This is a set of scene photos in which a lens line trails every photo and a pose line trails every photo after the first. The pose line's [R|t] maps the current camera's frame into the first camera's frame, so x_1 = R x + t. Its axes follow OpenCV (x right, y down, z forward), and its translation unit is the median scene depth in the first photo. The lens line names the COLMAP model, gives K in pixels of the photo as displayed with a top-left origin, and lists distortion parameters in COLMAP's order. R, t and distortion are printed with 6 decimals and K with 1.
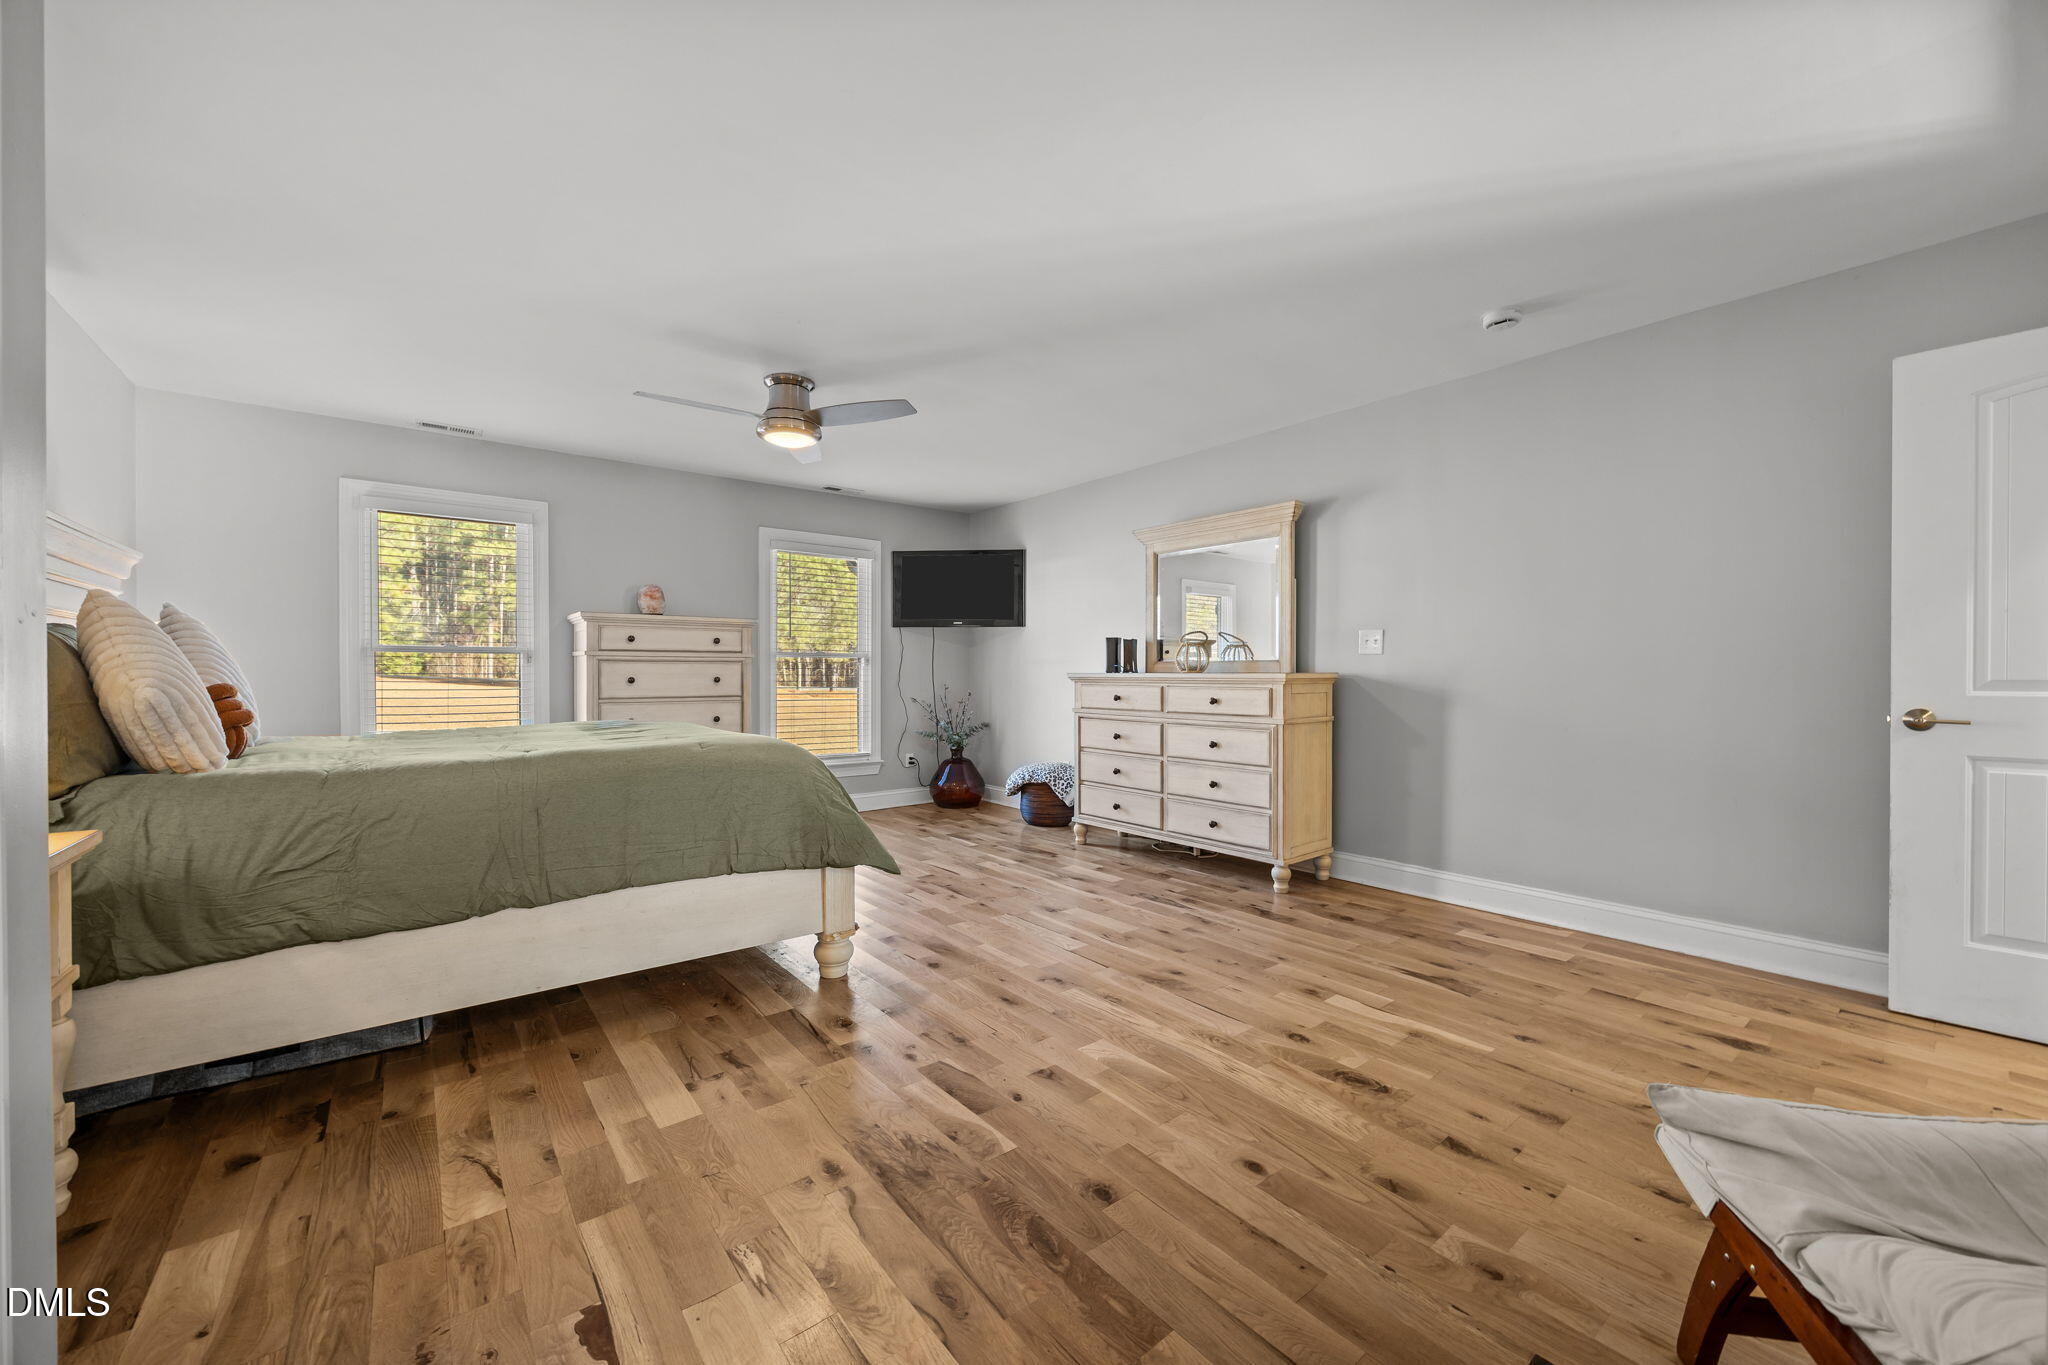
lens RADIAL K [[785.3, 0, 1037.9], [0, 785.3, 683.3], [0, 0, 1]] dist [-0.002203, 0.000040]
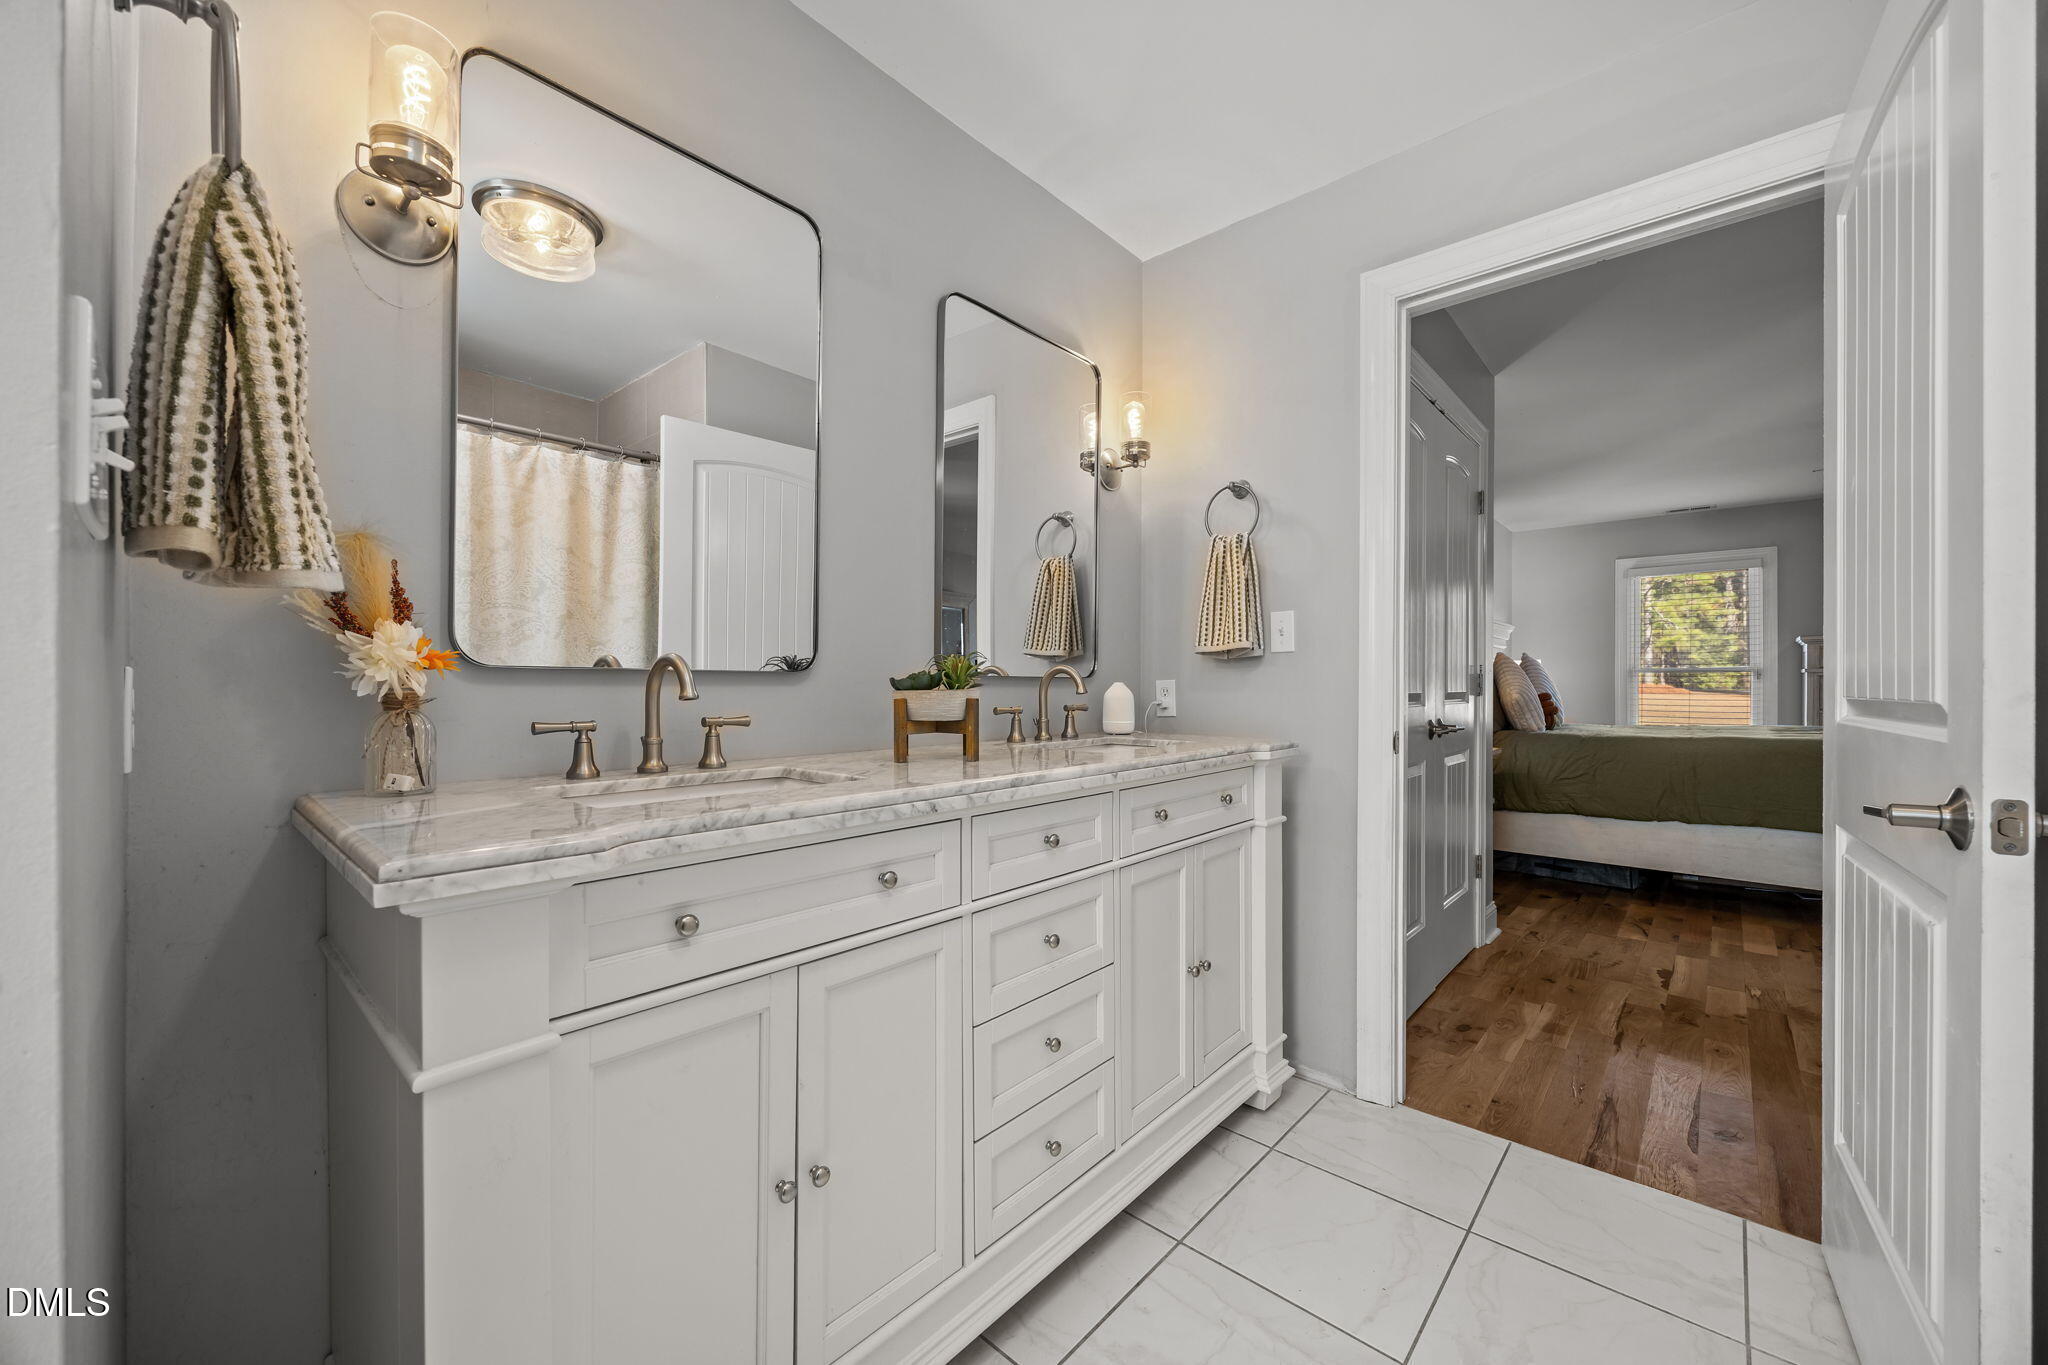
lens RADIAL K [[785.3, 0, 1024.0], [0, 785.3, 688.3], [0, 0, 1]] dist [-0.002203, 0.000040]
pose [[0.159918, 0.000430, -0.987130, 0.717142], [-0.012073, 0.999926, -0.001521, 0.008902], [0.987056, 0.012161, 0.159912, -0.628881]]
